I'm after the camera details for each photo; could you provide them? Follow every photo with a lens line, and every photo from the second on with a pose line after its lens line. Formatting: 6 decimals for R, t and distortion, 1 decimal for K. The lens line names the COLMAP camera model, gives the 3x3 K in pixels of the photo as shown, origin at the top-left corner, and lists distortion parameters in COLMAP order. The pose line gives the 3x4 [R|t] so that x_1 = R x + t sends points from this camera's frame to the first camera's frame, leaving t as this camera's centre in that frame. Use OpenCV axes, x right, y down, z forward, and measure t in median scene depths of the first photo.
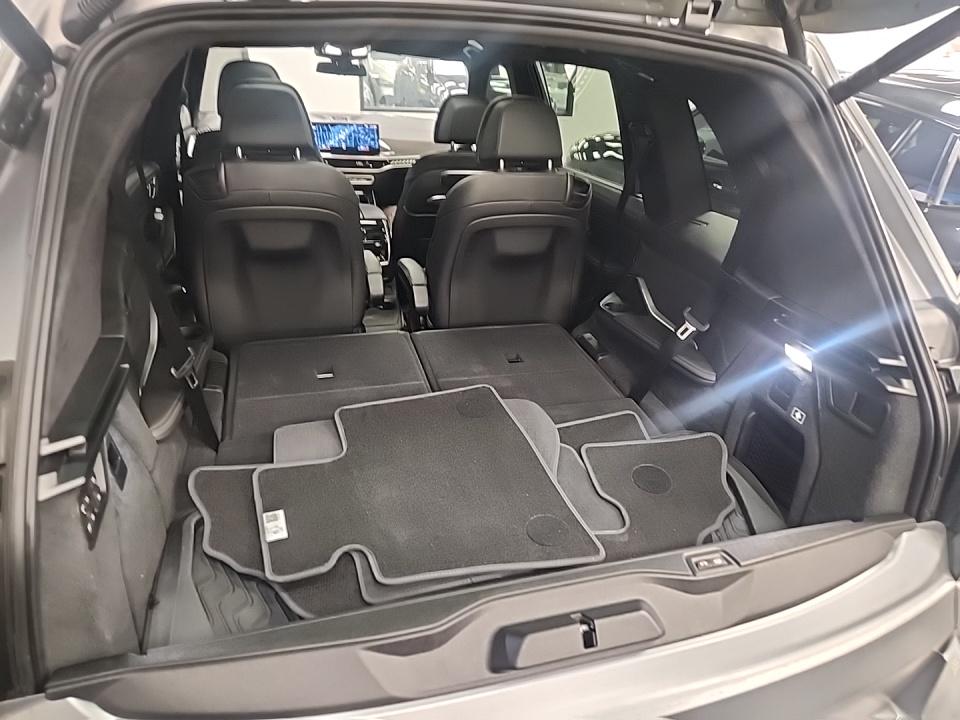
lens RADIAL K [[631.3, 0, 480.0], [0, 631.3, 360.0], [0, 0, 1]] dist [0.063873, -0.031728]
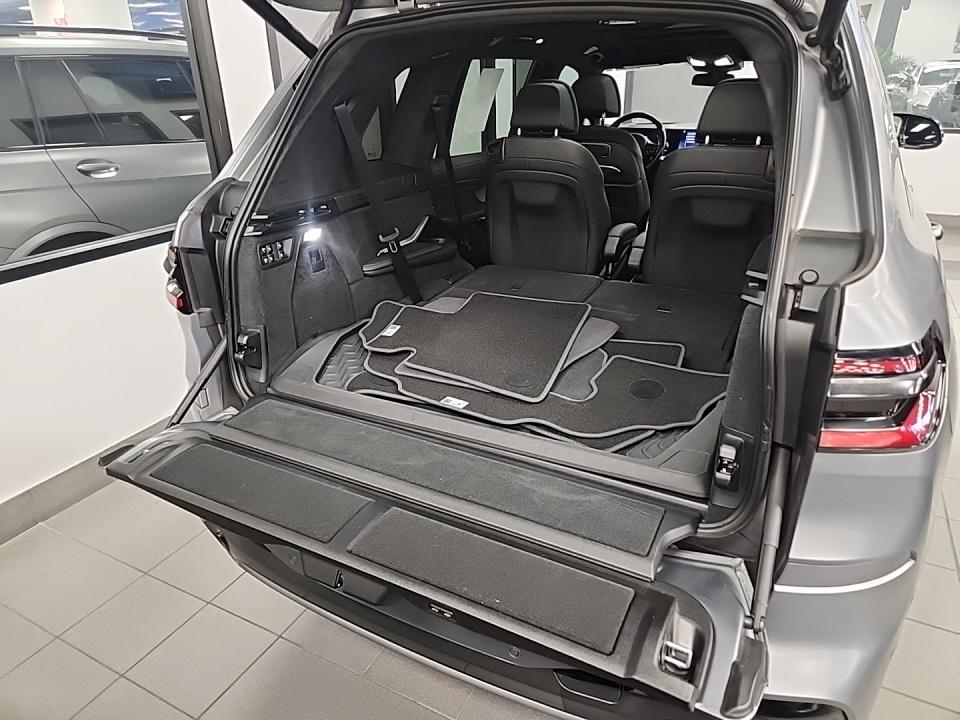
lens RADIAL K [[631.3, 0, 480.0], [0, 631.3, 360.0], [0, 0, 1]] dist [0.063873, -0.031728]
pose [[0.715546, 0.223989, -0.661682, 0.573770], [-0.260962, 0.964335, 0.044236, 0.118901], [0.647991, 0.141021, 0.748479, -0.046904]]
